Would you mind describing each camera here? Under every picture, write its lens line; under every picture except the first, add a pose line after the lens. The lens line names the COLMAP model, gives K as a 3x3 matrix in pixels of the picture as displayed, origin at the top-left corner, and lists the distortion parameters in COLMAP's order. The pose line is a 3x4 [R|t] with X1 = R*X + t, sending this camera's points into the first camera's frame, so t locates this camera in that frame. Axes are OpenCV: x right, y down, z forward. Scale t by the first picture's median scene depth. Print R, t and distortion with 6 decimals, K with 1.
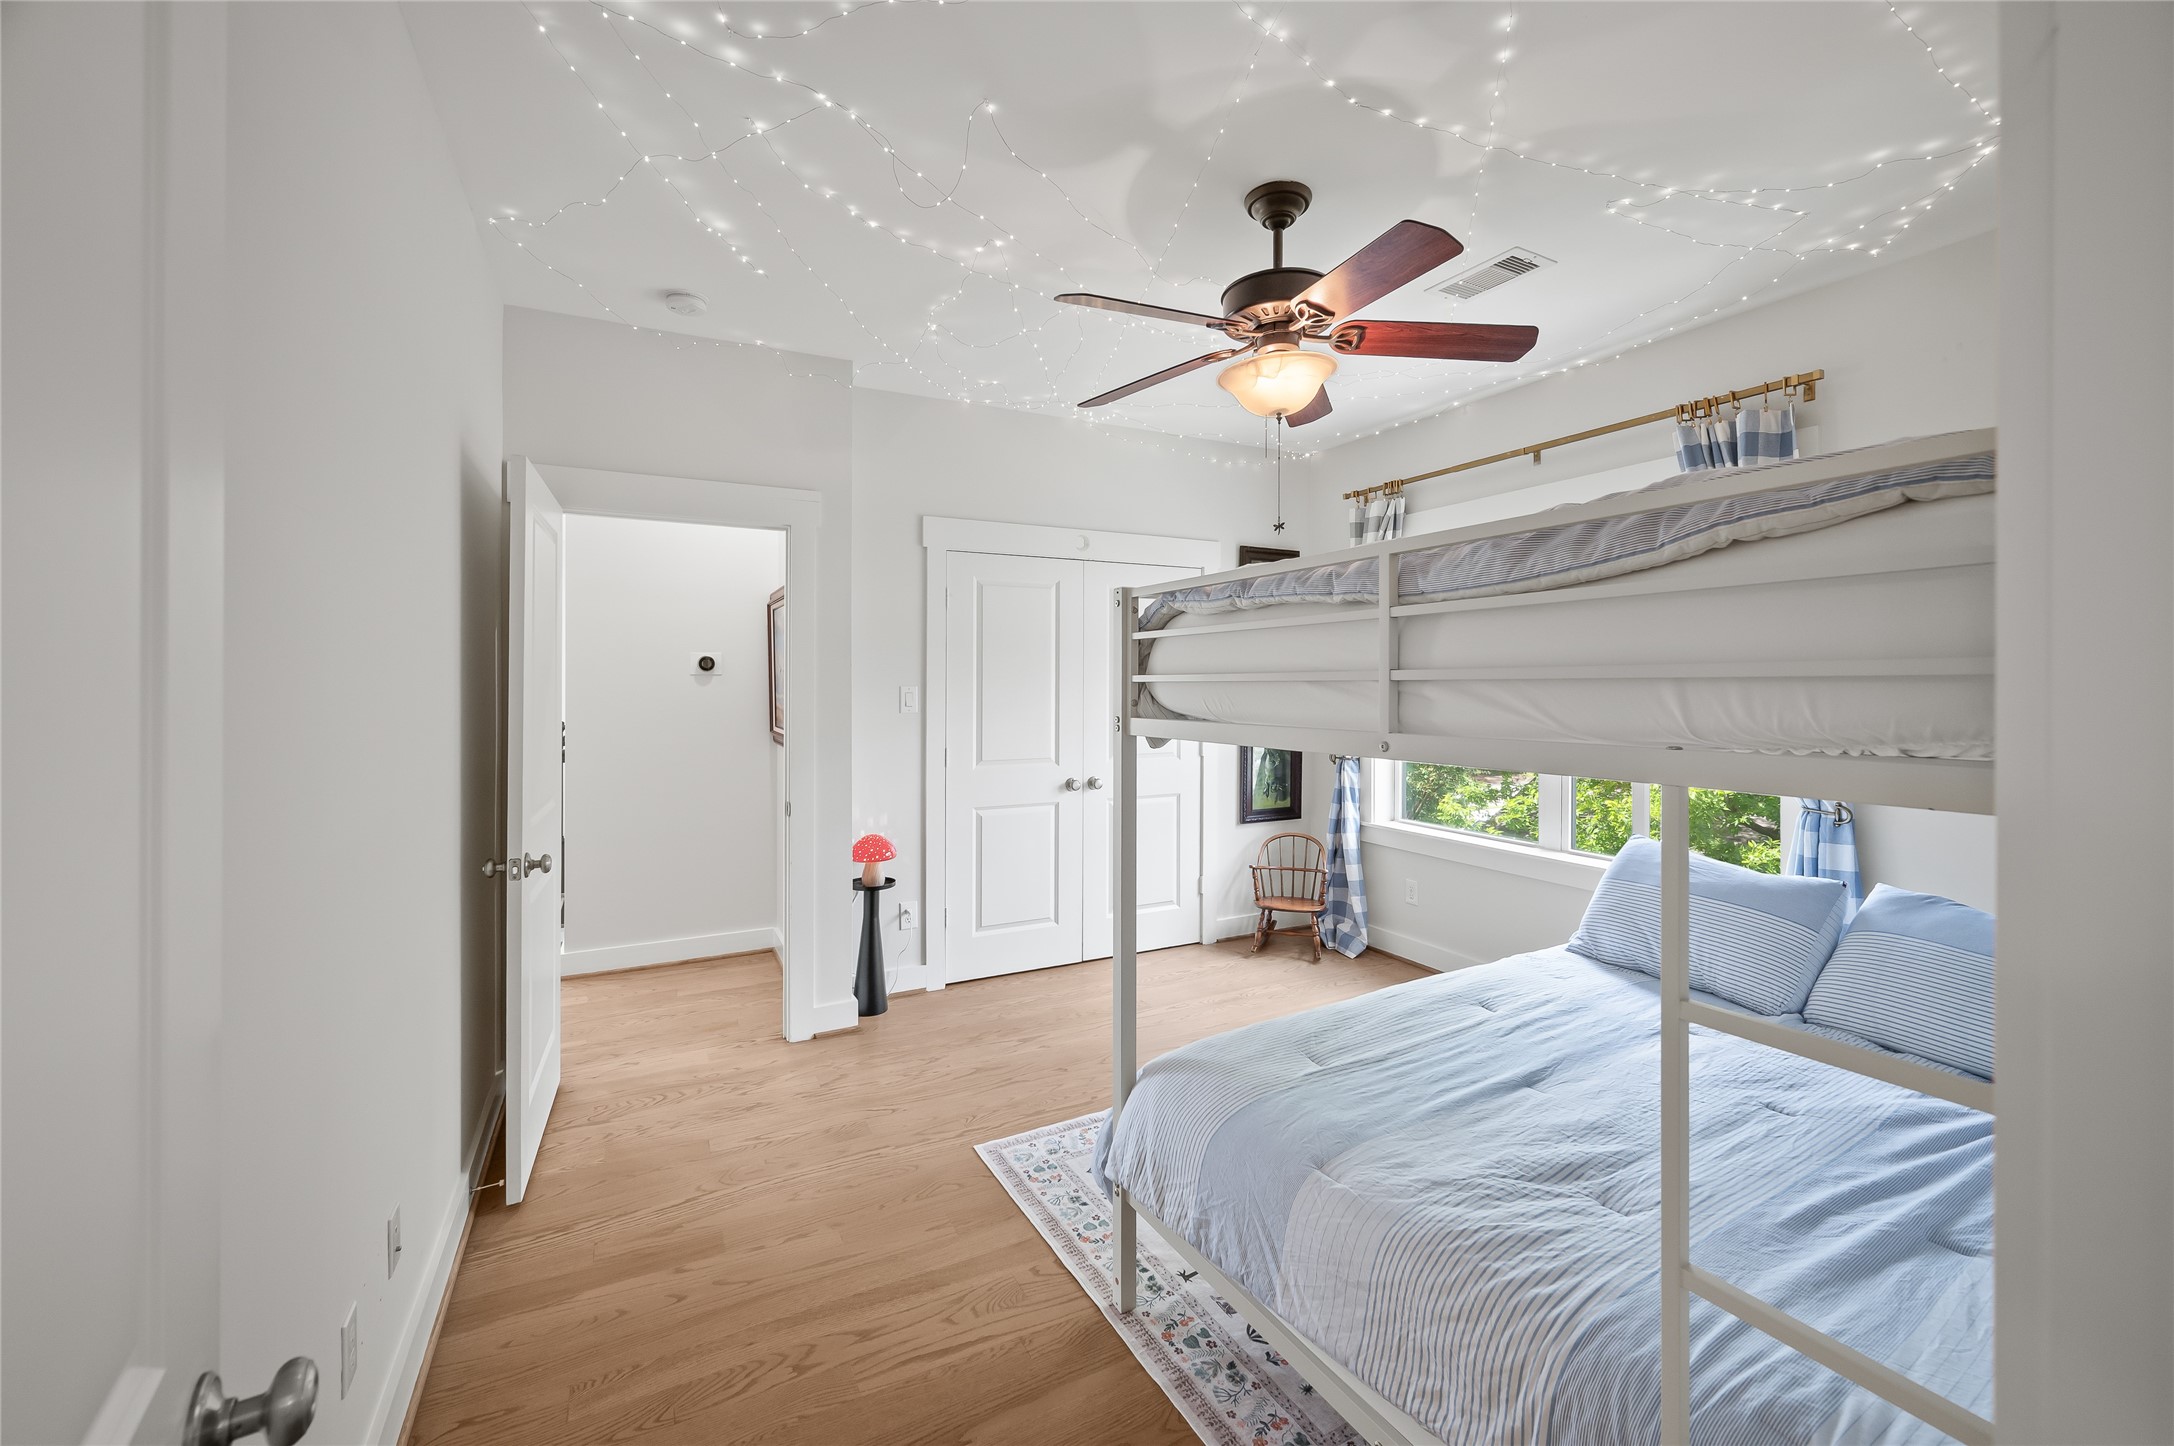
lens RADIAL K [[878.3, 0, 1135.9], [0, 878.3, 679.3], [0, 0, 1]] dist [-0.001997, 0.001332]
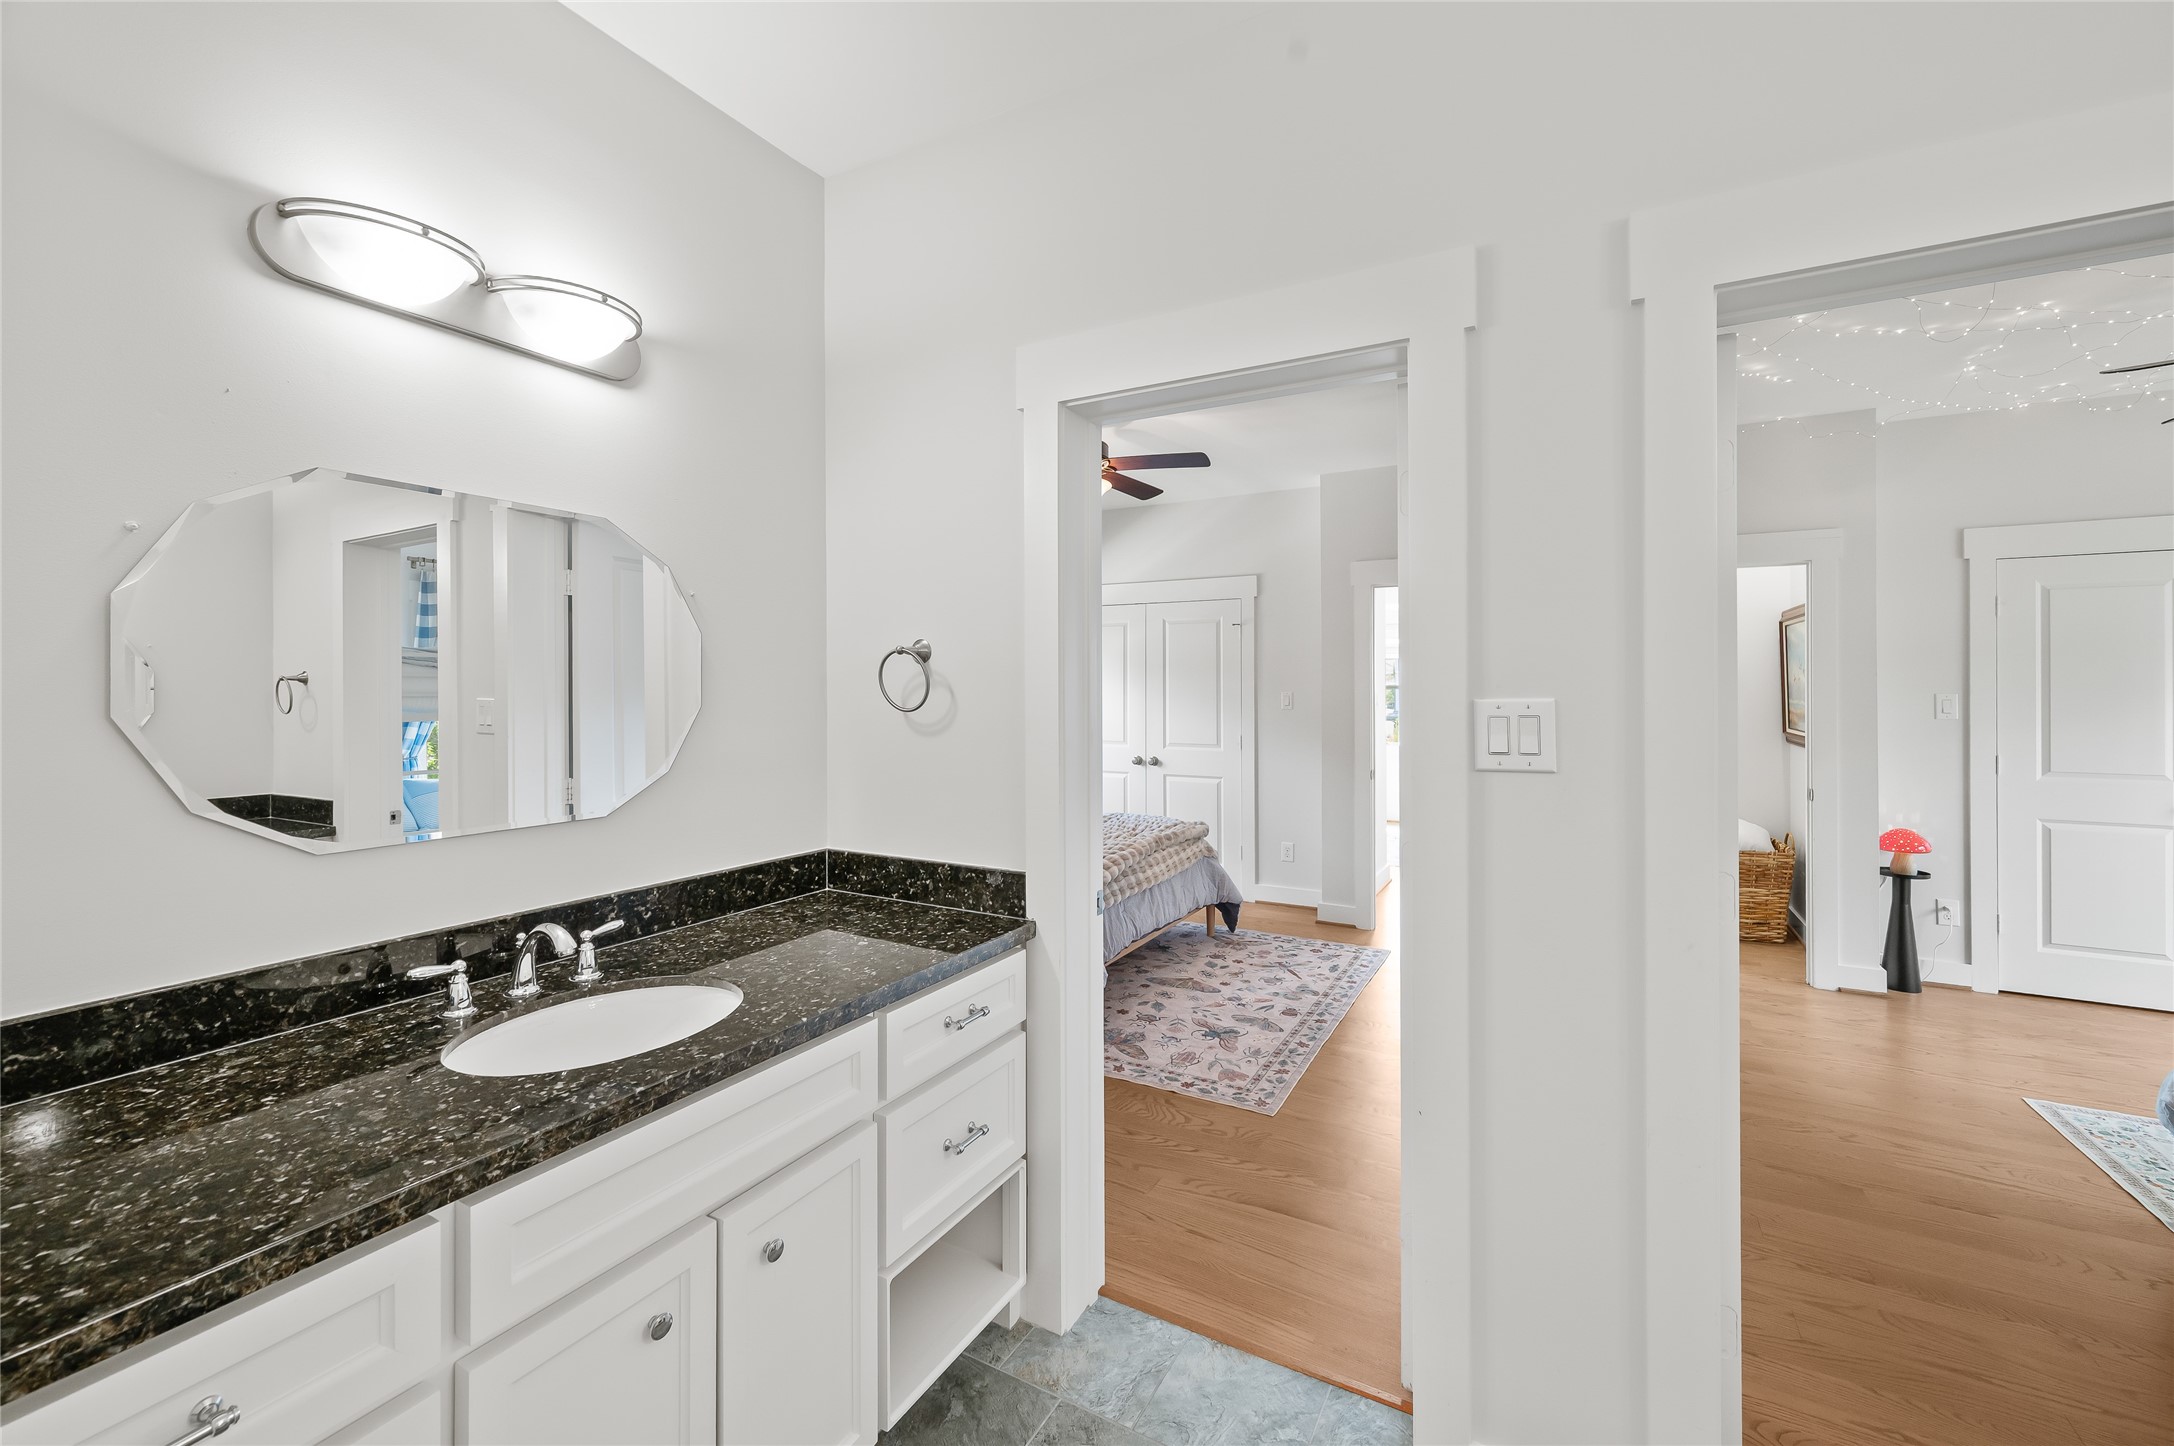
lens RADIAL K [[878.3, 0, 1091.2], [0, 878.3, 684.5], [0, 0, 1]] dist [-0.001997, 0.001332]
pose [[0.511162, -0.006968, -0.859456, 0.125046], [0.001813, 0.999974, -0.007029, 0.003110], [0.859482, 0.002035, 0.511161, -0.429778]]
